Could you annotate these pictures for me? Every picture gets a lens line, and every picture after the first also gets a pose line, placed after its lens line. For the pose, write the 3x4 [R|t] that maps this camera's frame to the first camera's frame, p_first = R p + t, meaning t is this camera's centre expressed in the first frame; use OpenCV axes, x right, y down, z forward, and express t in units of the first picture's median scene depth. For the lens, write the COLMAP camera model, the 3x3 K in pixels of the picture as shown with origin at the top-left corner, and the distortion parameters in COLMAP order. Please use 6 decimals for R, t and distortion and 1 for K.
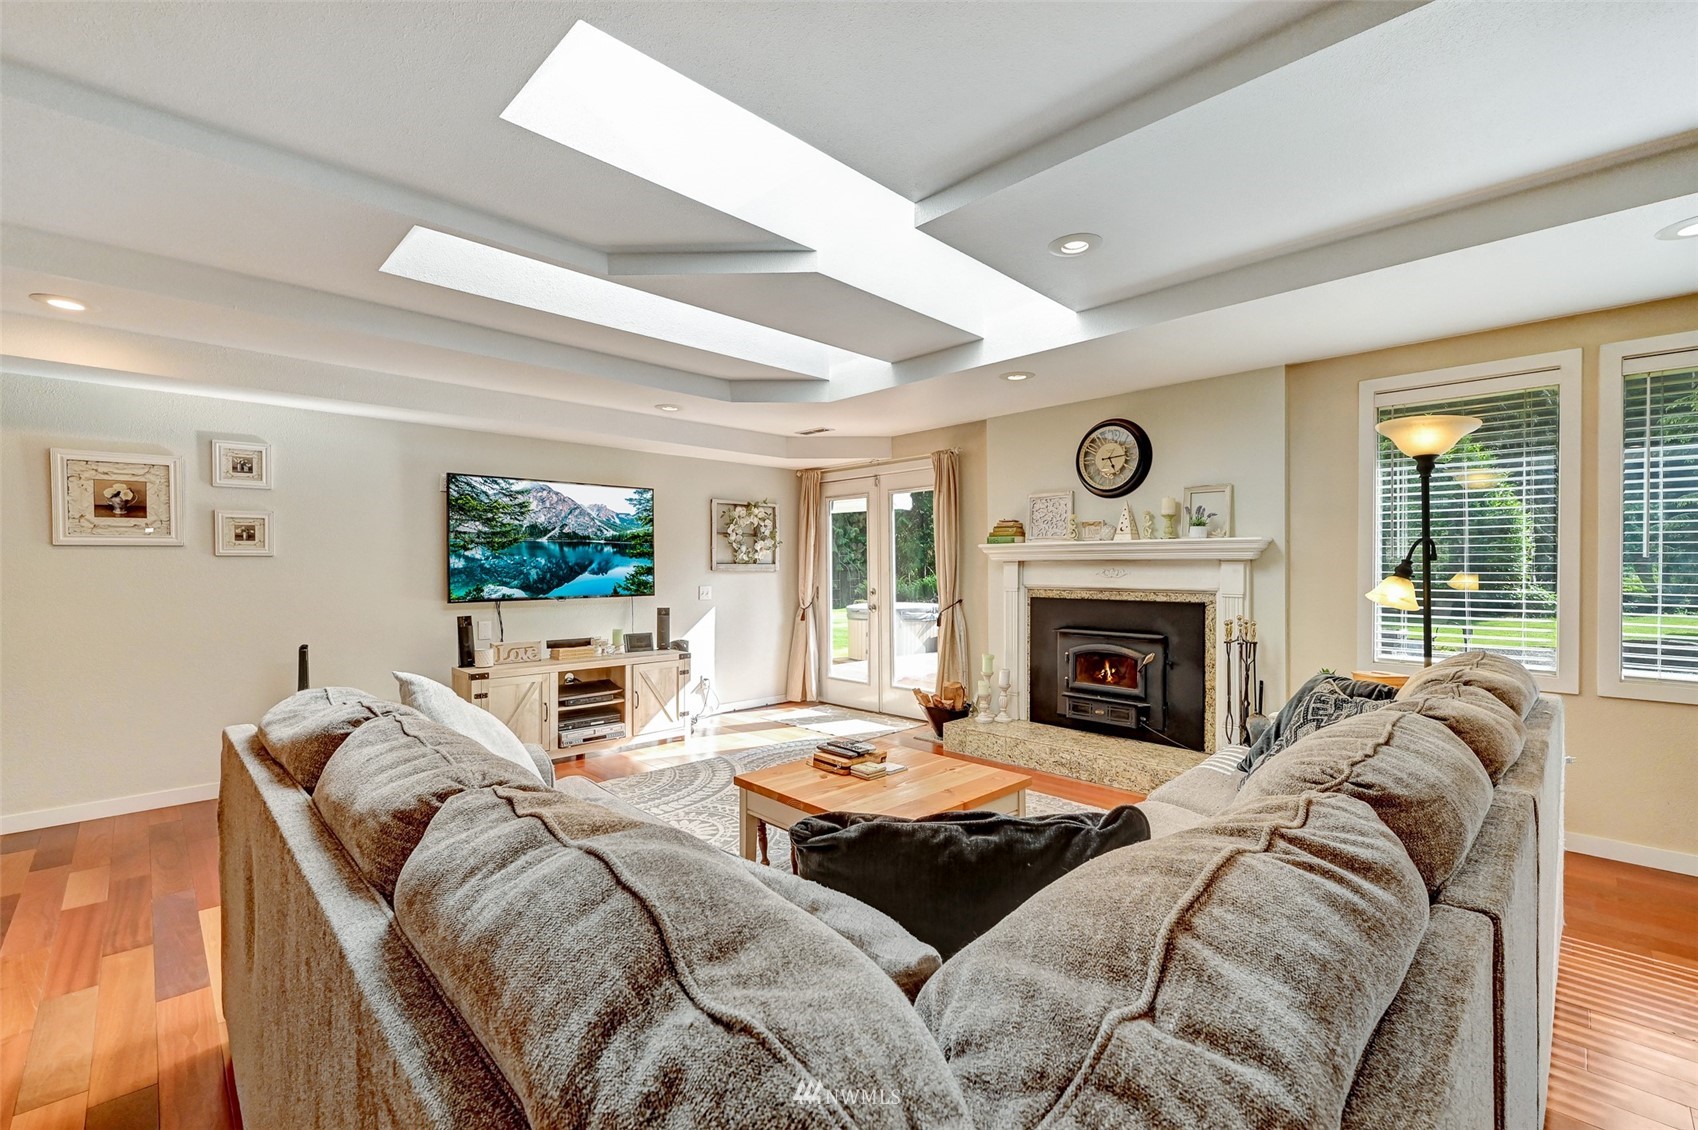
lens RADIAL K [[716.6, 0, 871.5], [0, 716.6, 567.4], [0, 0, 1]] dist [0.000094, -0.000017]
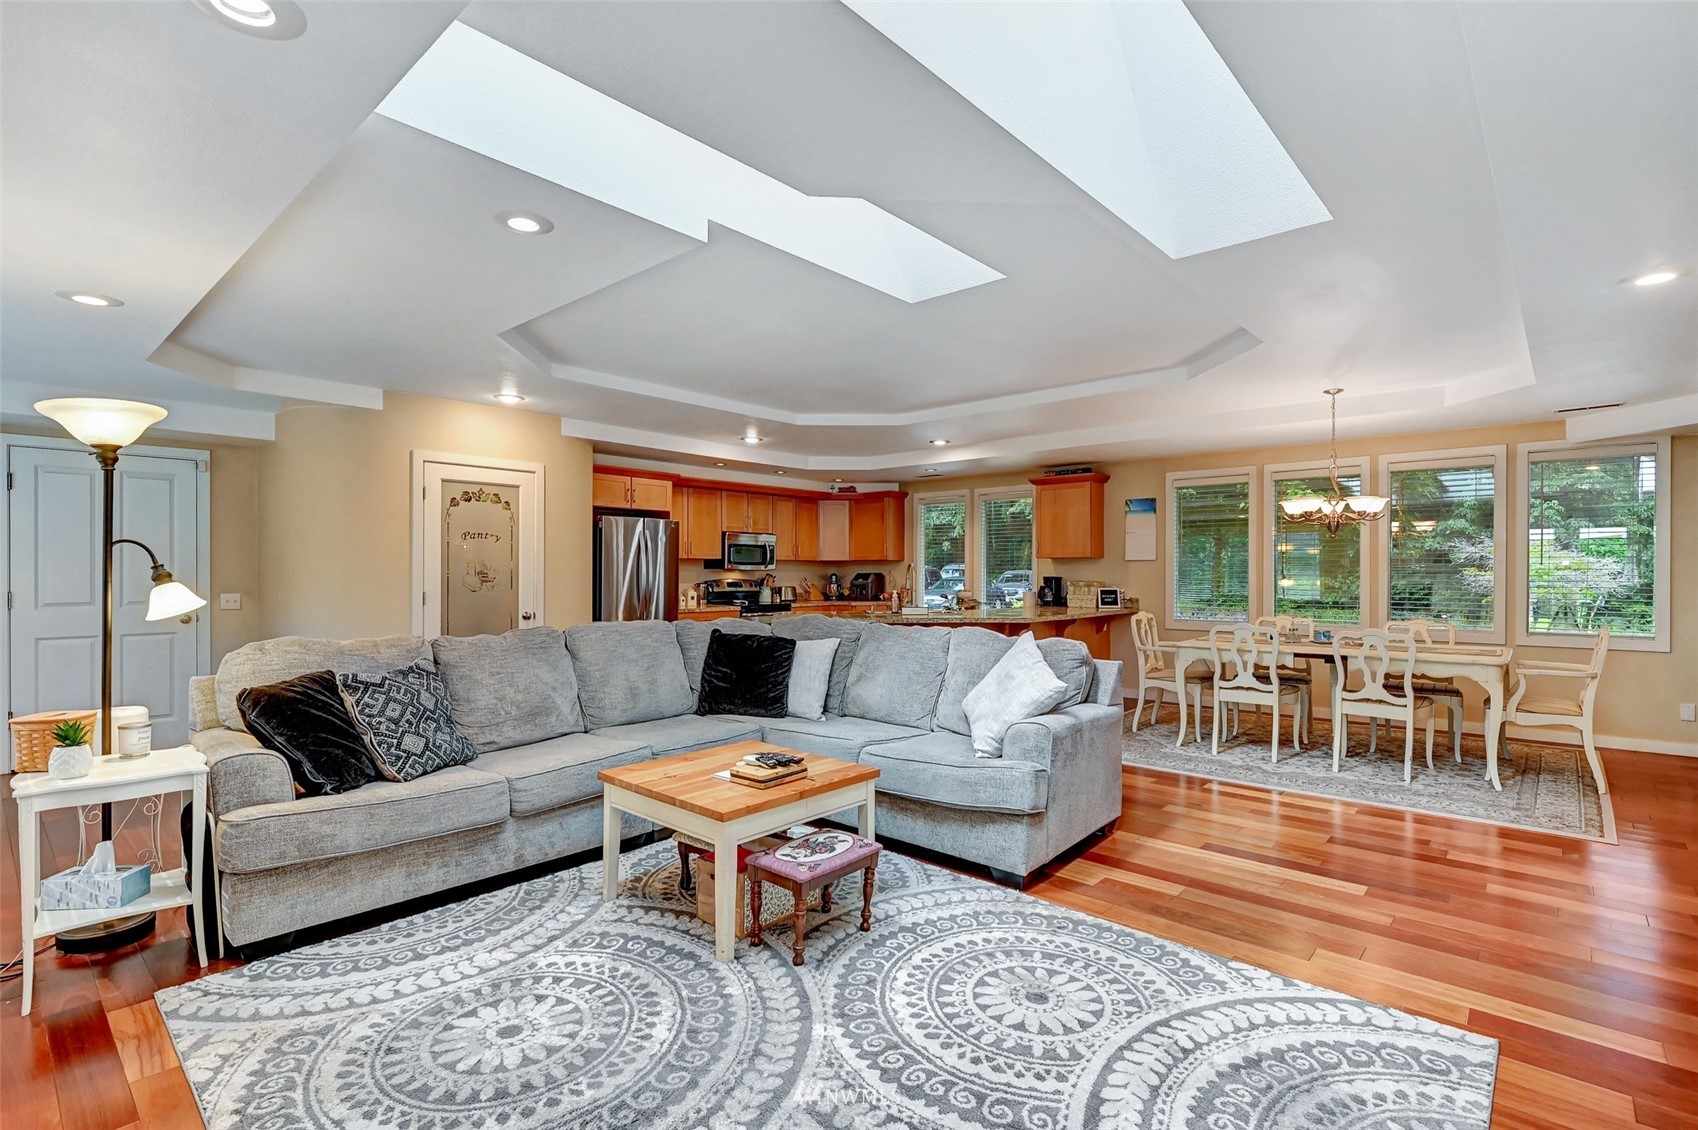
lens RADIAL K [[801.9, 0, 849.0], [0, 801.9, 565.0], [0, 0, 1]] dist [0.000118, 0.000181]
pose [[-0.998962, -0.003756, -0.045404, -0.055288], [-0.003393, 0.999962, -0.008066, -0.003457], [0.045433, -0.007903, -0.998936, 1.282782]]
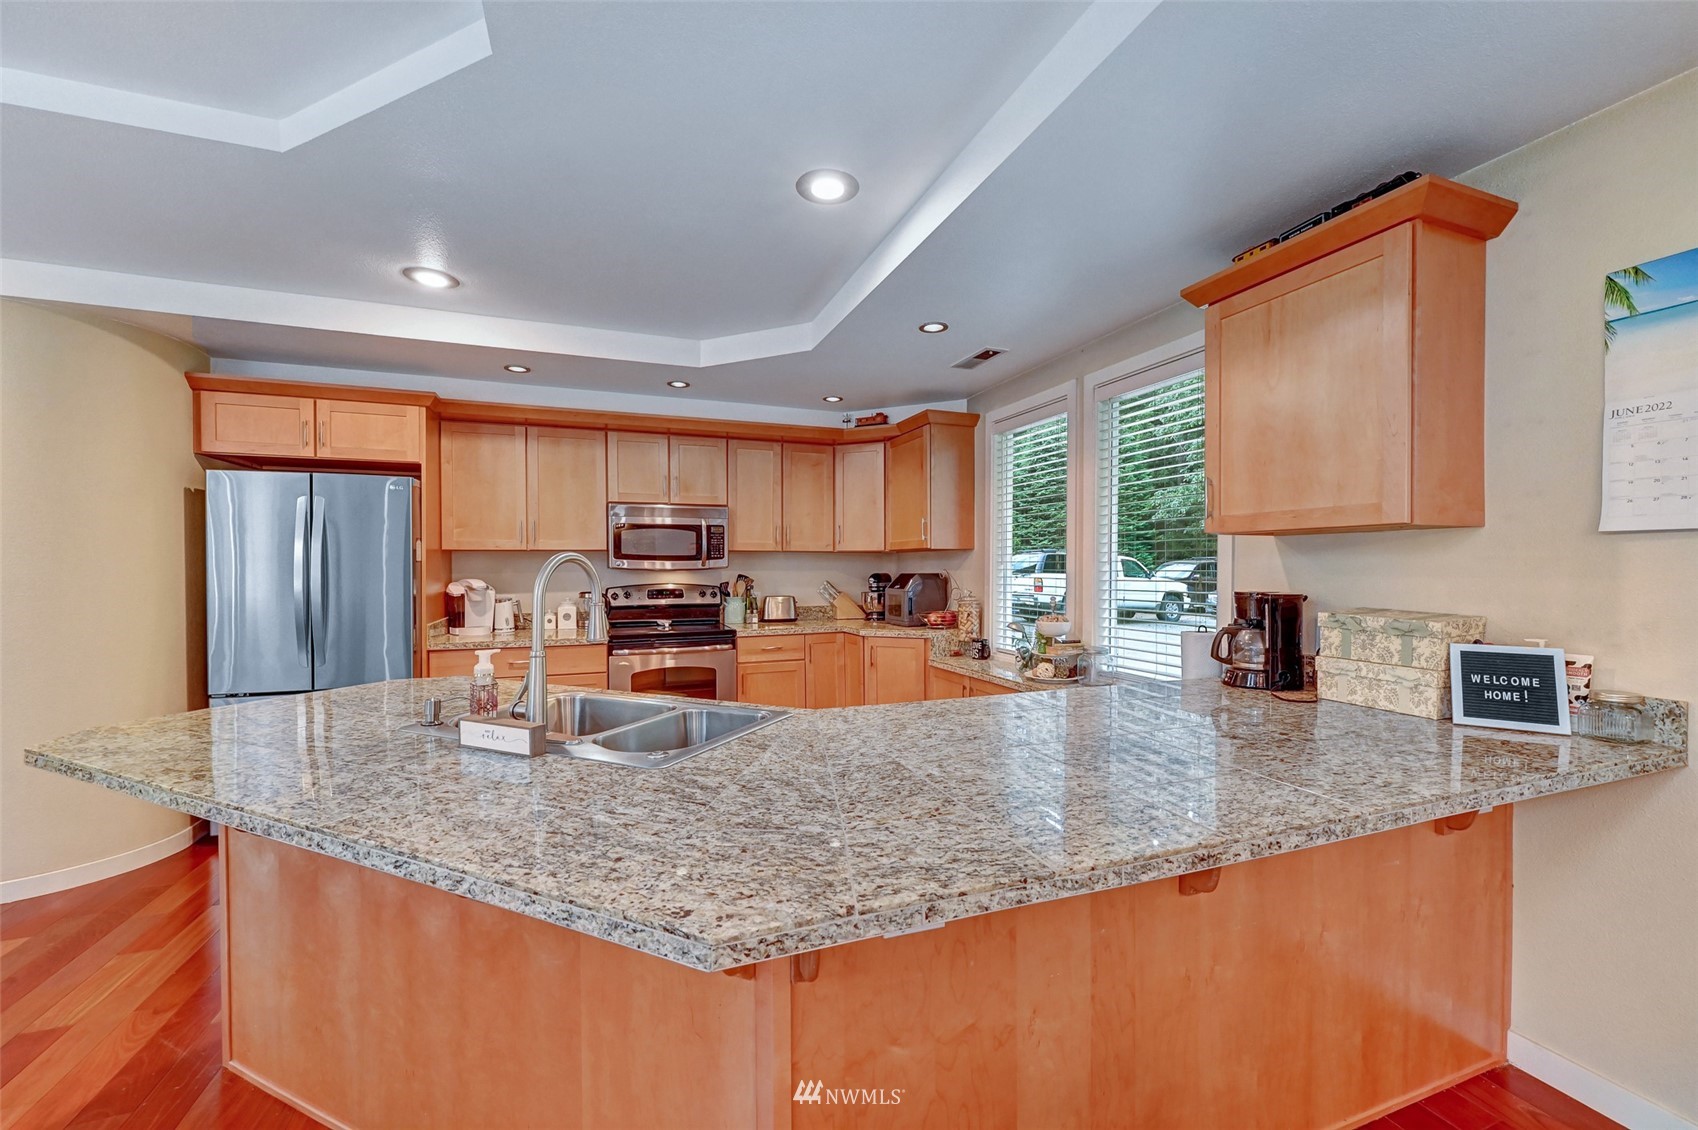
lens RADIAL K [[669.8, 0, 850.5], [0, 669.8, 572.2], [0, 0, 1]] dist [0.002759, 0.000510]
pose [[-0.908417, -0.004932, 0.418037, -0.543016], [0.000890, 0.999905, 0.013731, -0.014635], [-0.418065, 0.012845, -0.908326, 0.006241]]
